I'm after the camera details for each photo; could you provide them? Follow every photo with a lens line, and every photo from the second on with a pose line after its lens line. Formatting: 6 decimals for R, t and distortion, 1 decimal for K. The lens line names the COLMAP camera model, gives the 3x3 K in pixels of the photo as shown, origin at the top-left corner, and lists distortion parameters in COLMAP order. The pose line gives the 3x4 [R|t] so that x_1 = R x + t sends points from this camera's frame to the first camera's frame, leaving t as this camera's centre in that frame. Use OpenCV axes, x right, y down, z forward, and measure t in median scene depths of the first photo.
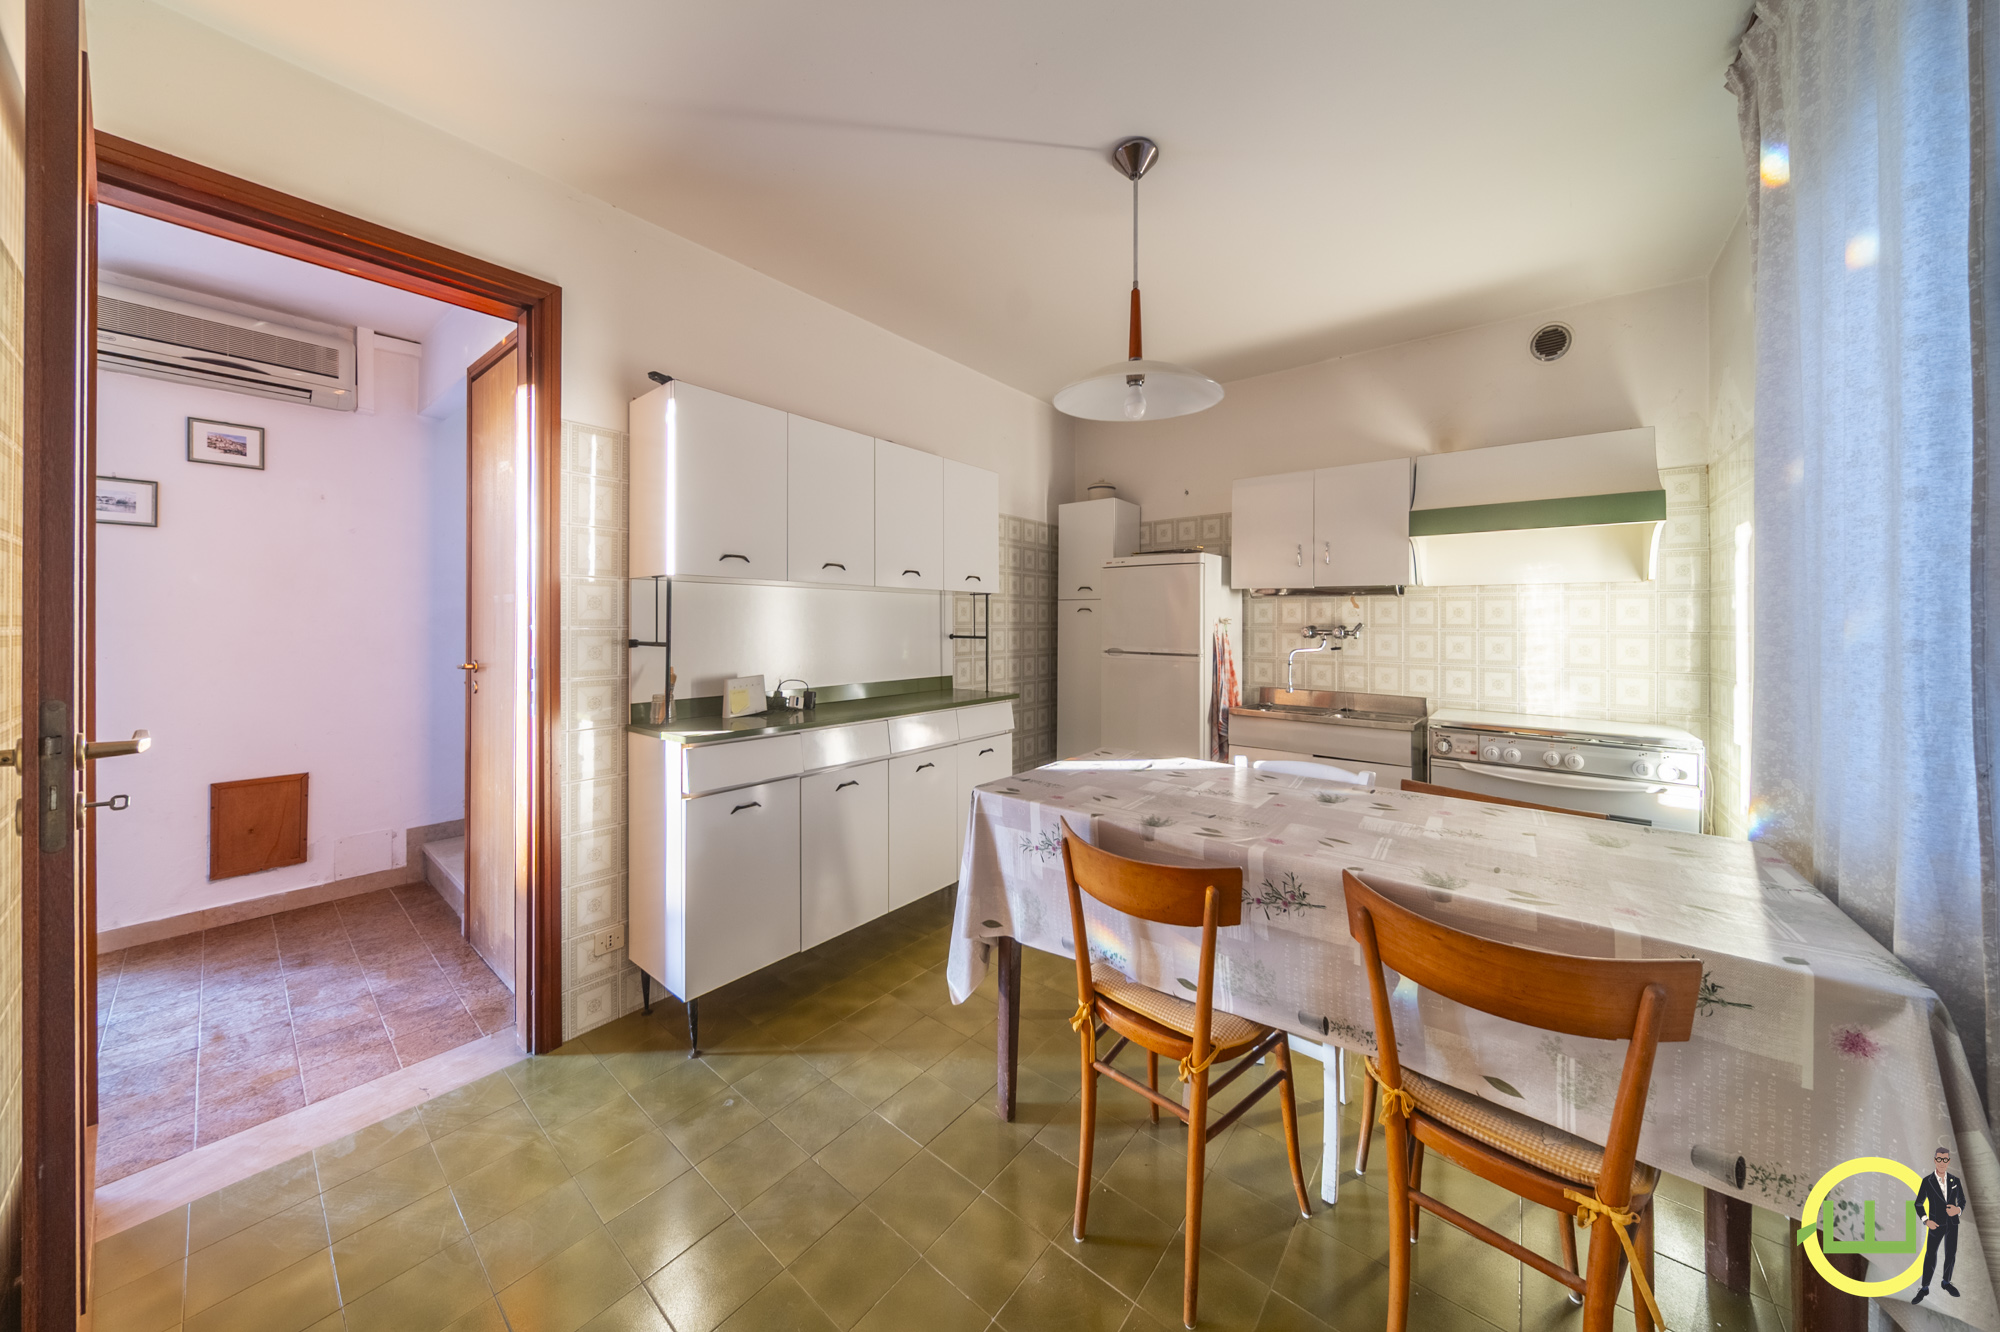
lens RADIAL K [[643.5, 0, 998.7], [0, 643.5, 645.3], [0, 0, 1]] dist [-0.004630, -0.000121]
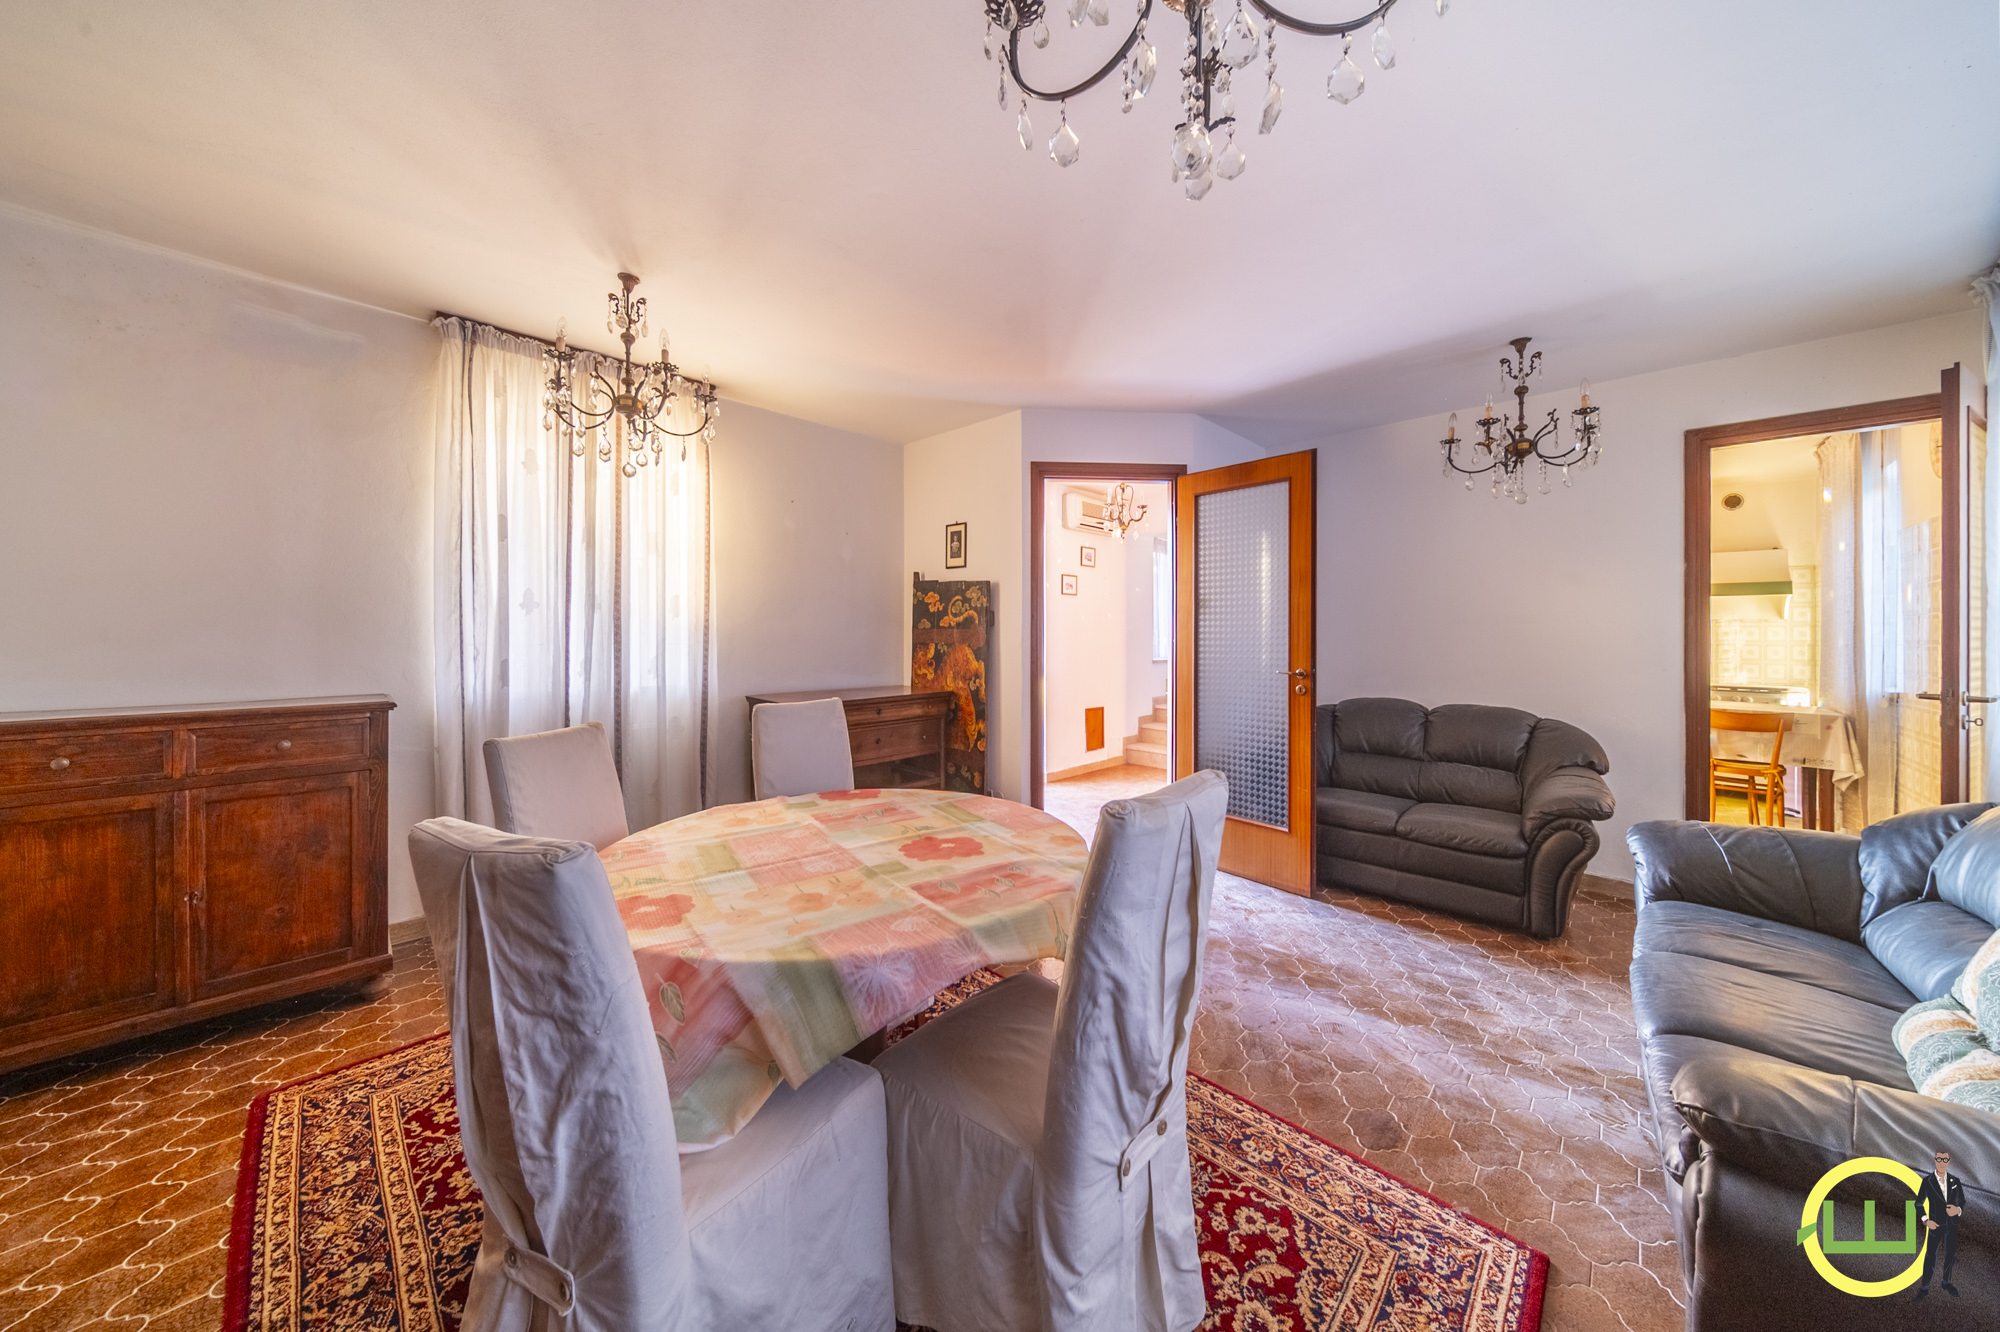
lens RADIAL K [[643.5, 0, 1005.0], [0, 643.5, 648.5], [0, 0, 1]] dist [-0.004630, -0.000121]
pose [[0.995164, 0.004449, -0.098127, -1.372162], [-0.005609, 0.999917, -0.011556, 0.036488], [0.098068, 0.012050, 0.995107, -1.383222]]
